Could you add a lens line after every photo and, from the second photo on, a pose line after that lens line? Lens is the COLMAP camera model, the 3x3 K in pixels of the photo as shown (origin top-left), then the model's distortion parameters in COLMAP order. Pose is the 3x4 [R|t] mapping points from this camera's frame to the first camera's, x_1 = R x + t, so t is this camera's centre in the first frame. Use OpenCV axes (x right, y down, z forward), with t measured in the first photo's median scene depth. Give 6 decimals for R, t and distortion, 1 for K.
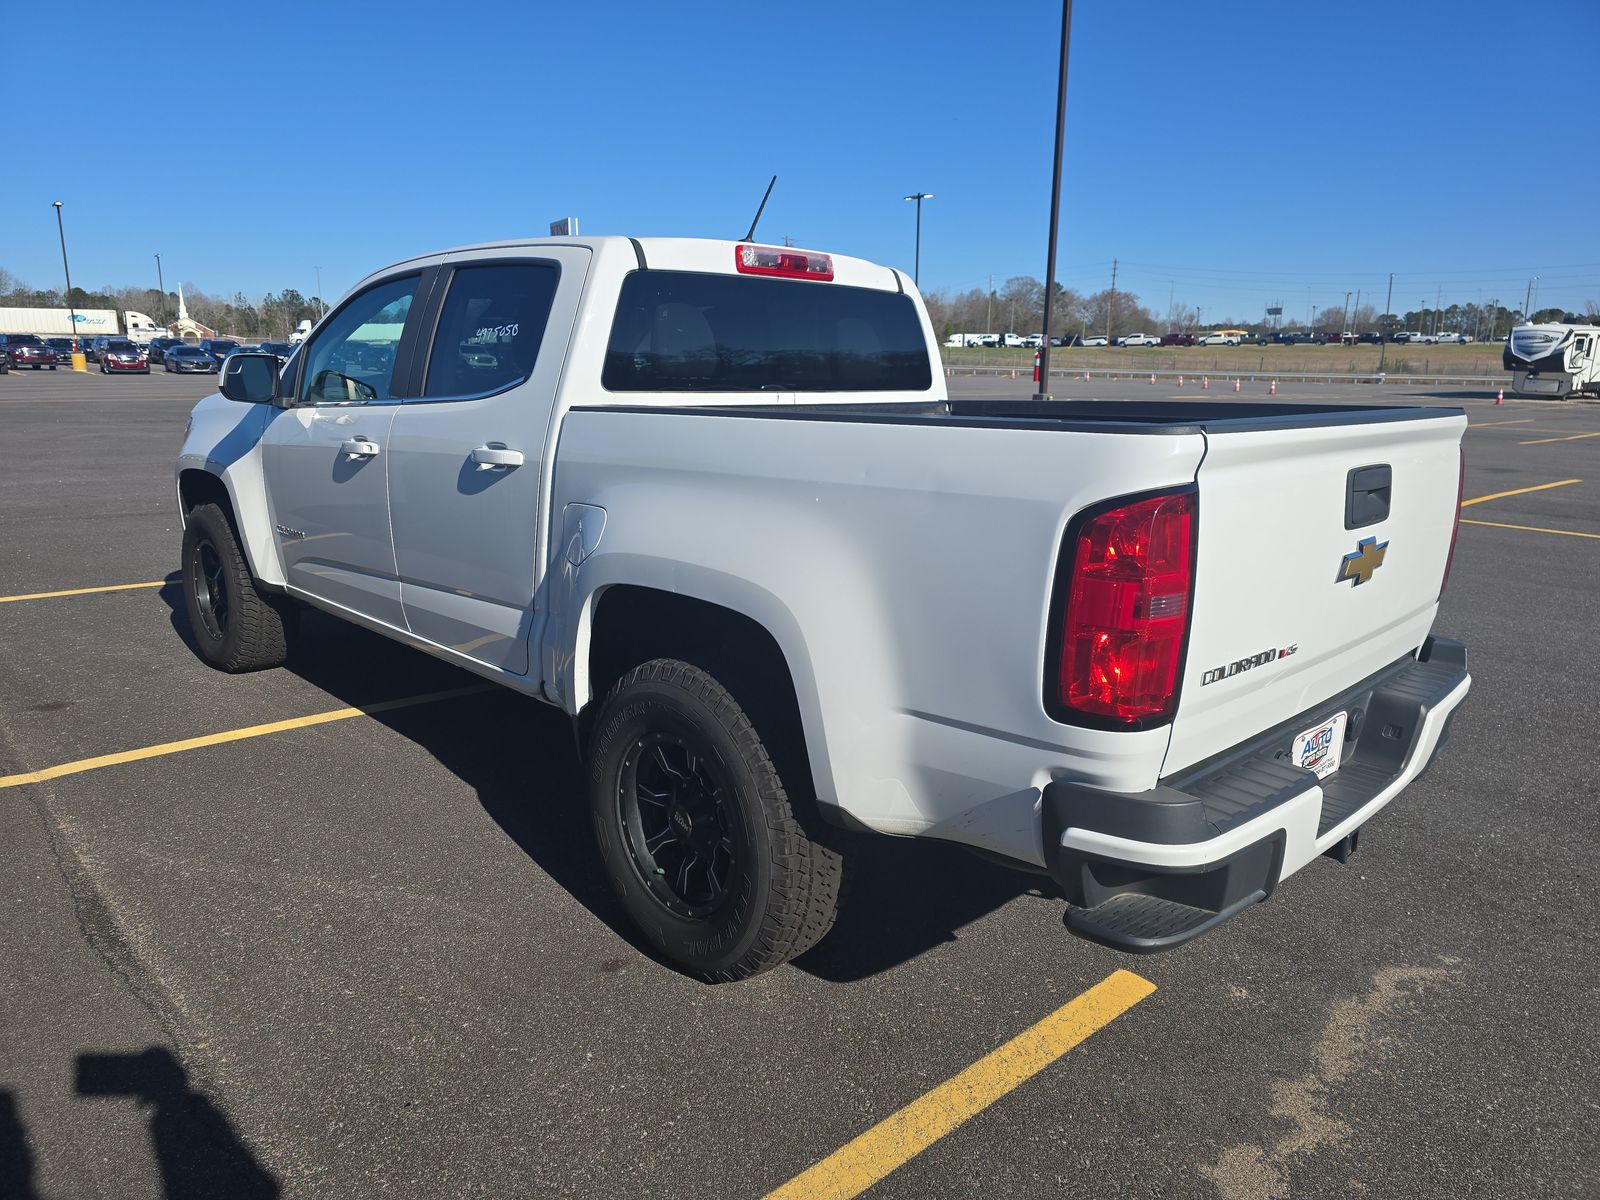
lens RADIAL K [[1070.3, 0, 800.0], [0, 1070.3, 600.0], [0, 0, 1]] dist [0.059839, -0.042199]
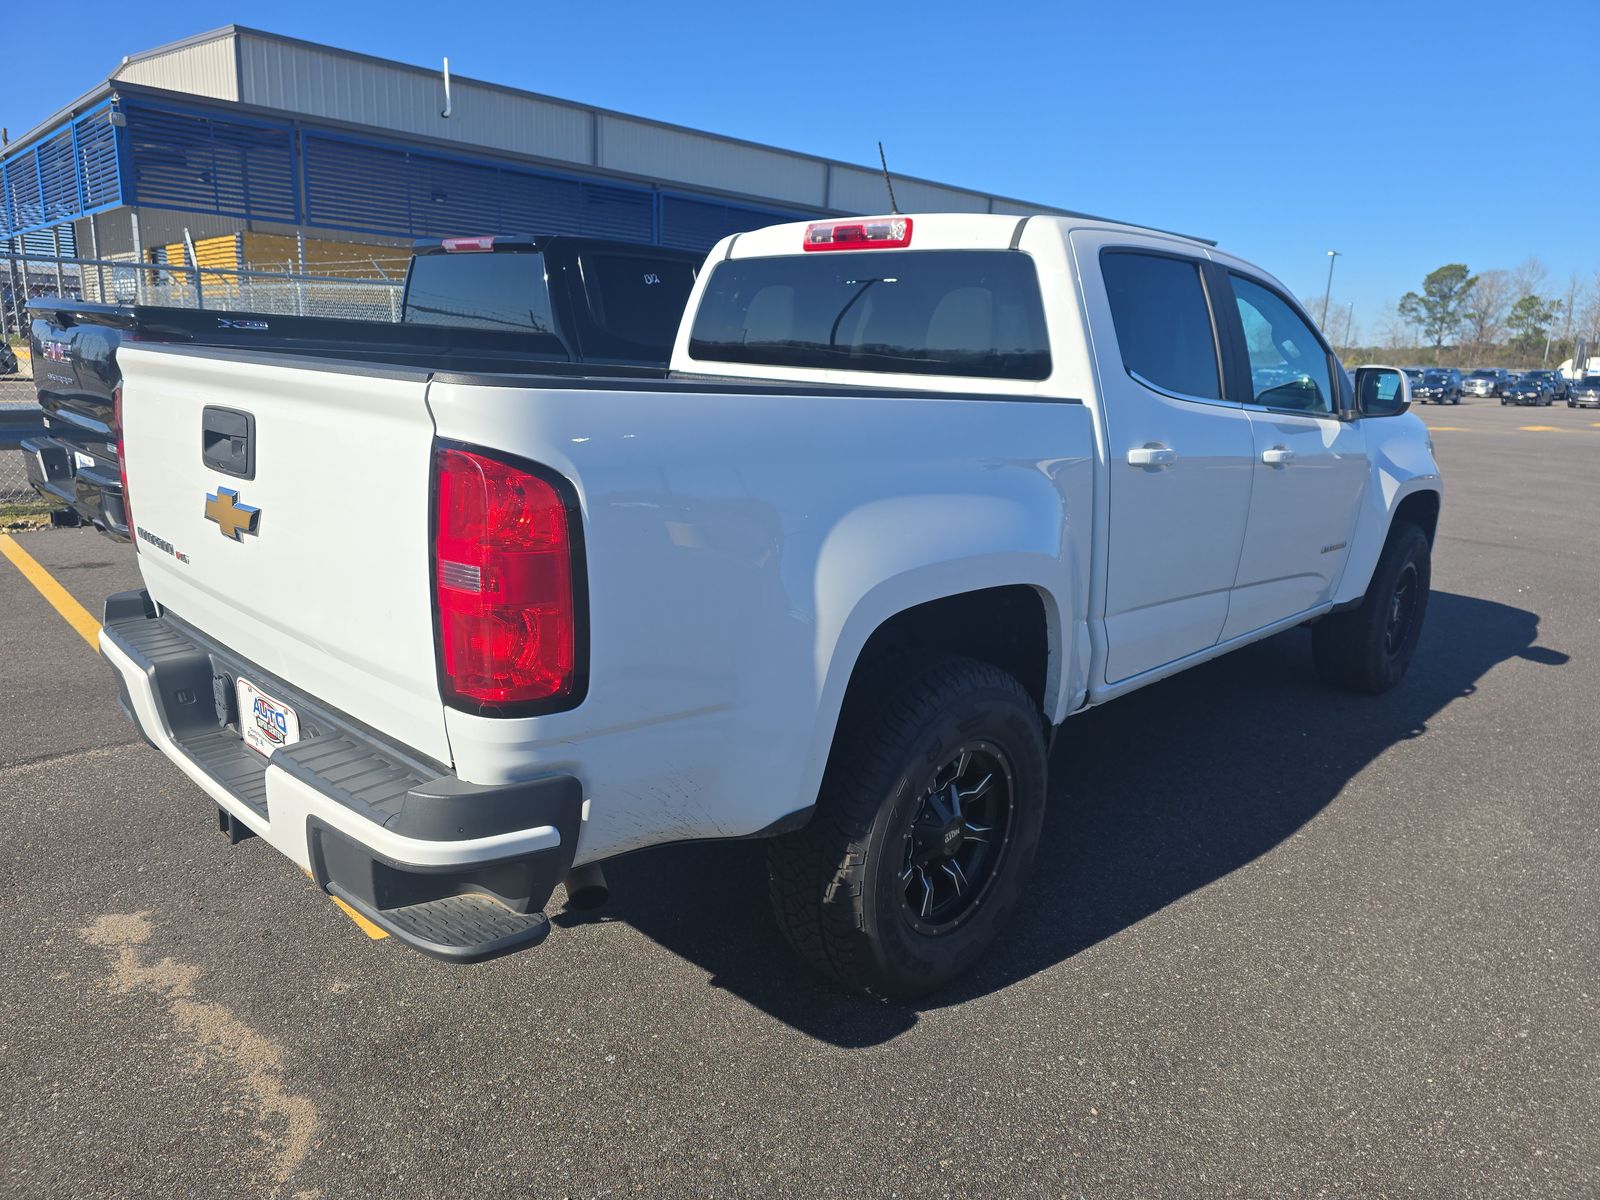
lens RADIAL K [[1070.3, 0, 800.0], [0, 1070.3, 600.0], [0, 0, 1]] dist [0.059839, -0.042199]
pose [[0.026342, 0.210128, -0.977319, 1.249752], [-0.259275, 0.945638, 0.196328, -0.233837], [0.965444, 0.248223, 0.079391, 1.224156]]
